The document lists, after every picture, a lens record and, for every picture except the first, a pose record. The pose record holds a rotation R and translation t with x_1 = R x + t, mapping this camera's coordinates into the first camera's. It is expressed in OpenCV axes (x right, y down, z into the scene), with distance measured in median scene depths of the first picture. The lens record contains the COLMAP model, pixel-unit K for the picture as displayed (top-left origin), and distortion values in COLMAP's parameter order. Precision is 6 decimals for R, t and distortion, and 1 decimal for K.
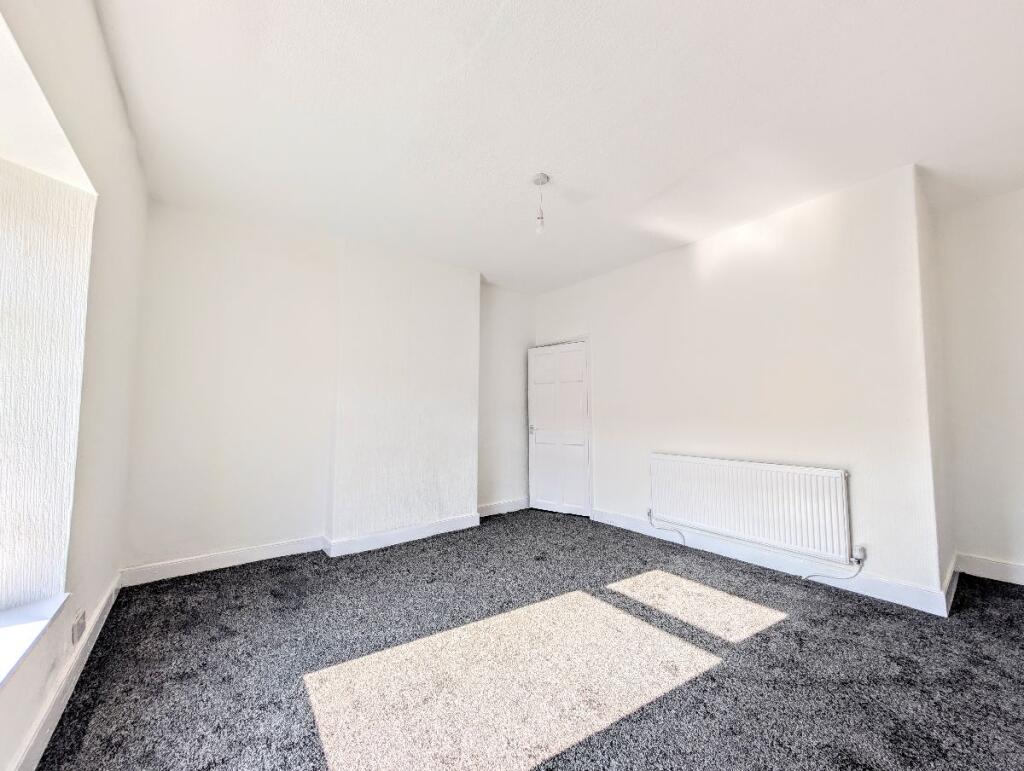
lens RADIAL K [[384.6, 0, 512.0], [0, 384.6, 385.5], [0, 0, 1]] dist [-0.009985, -0.000159]
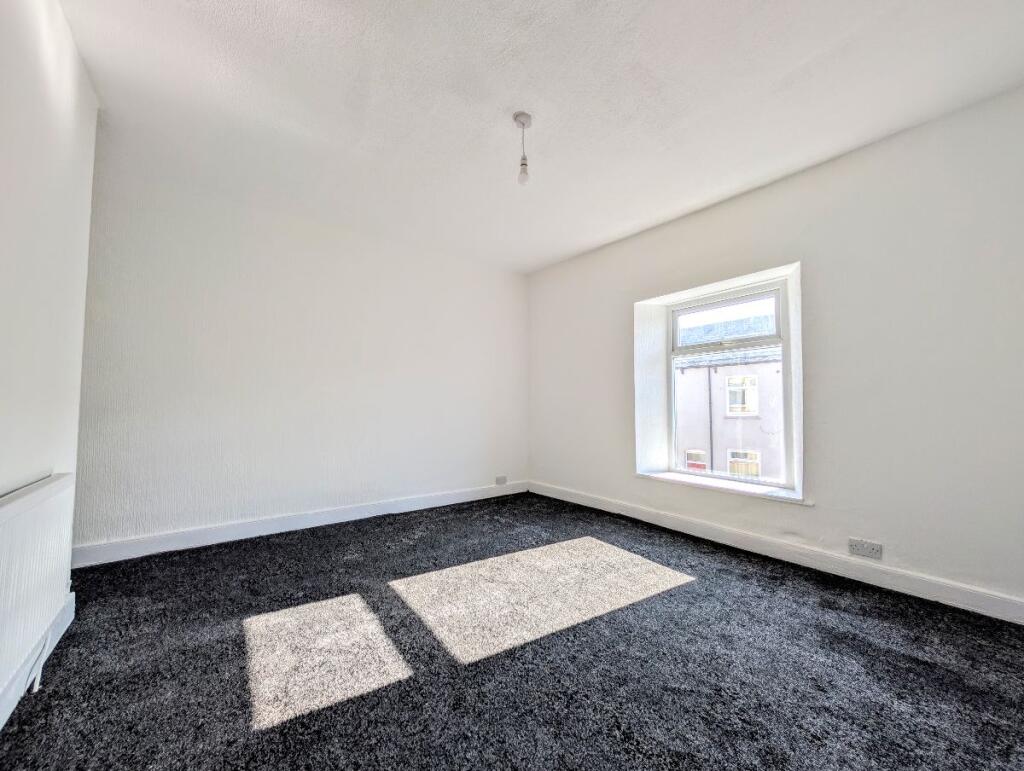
lens RADIAL K [[384.6, 0, 512.0], [0, 384.6, 385.5], [0, 0, 1]] dist [-0.009985, -0.000159]
pose [[-0.999985, -0.004744, -0.002853, 0.104083], [-0.004364, 0.992639, -0.121028, 0.161957], [0.003406, -0.121014, -0.992645, 1.798517]]
